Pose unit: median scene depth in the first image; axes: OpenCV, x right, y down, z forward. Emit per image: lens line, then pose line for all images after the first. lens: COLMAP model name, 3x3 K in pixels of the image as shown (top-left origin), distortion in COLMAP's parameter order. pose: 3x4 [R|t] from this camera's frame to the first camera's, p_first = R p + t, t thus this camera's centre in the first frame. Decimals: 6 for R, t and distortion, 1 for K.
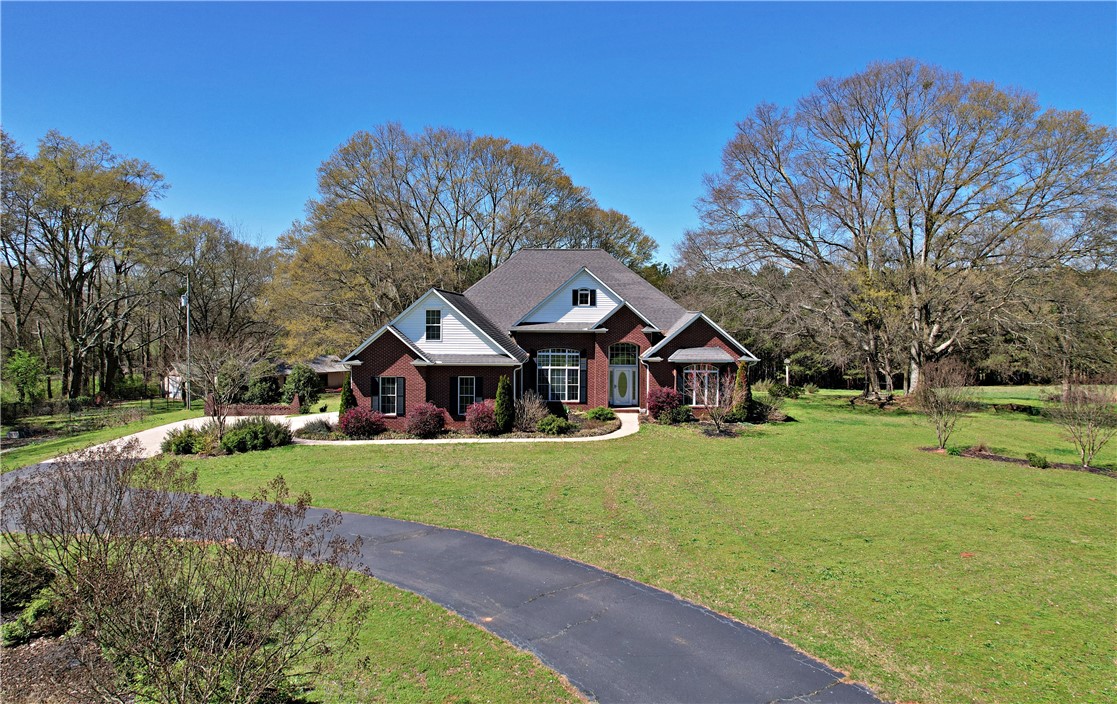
lens RADIAL K [[730.6, 0, 537.8], [0, 730.6, 311.3], [0, 0, 1]] dist [-0.034947, -0.000983]
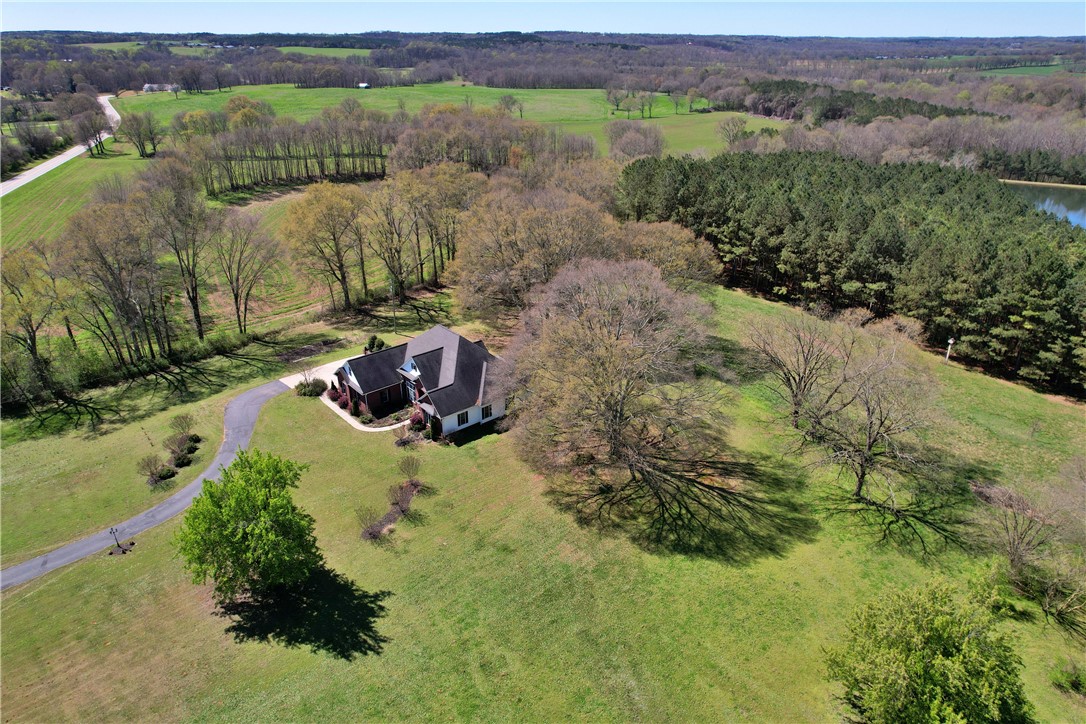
lens RADIAL K [[688.7, 0, 547.2], [0, 688.7, 368.0], [0, 0, 1]] dist [-0.063574, 0.046236]
pose [[0.684776, 0.320560, -0.654464, 1.965952], [0.002668, 0.896951, 0.442123, -1.083105], [0.728749, -0.304502, 0.613355, -0.088398]]
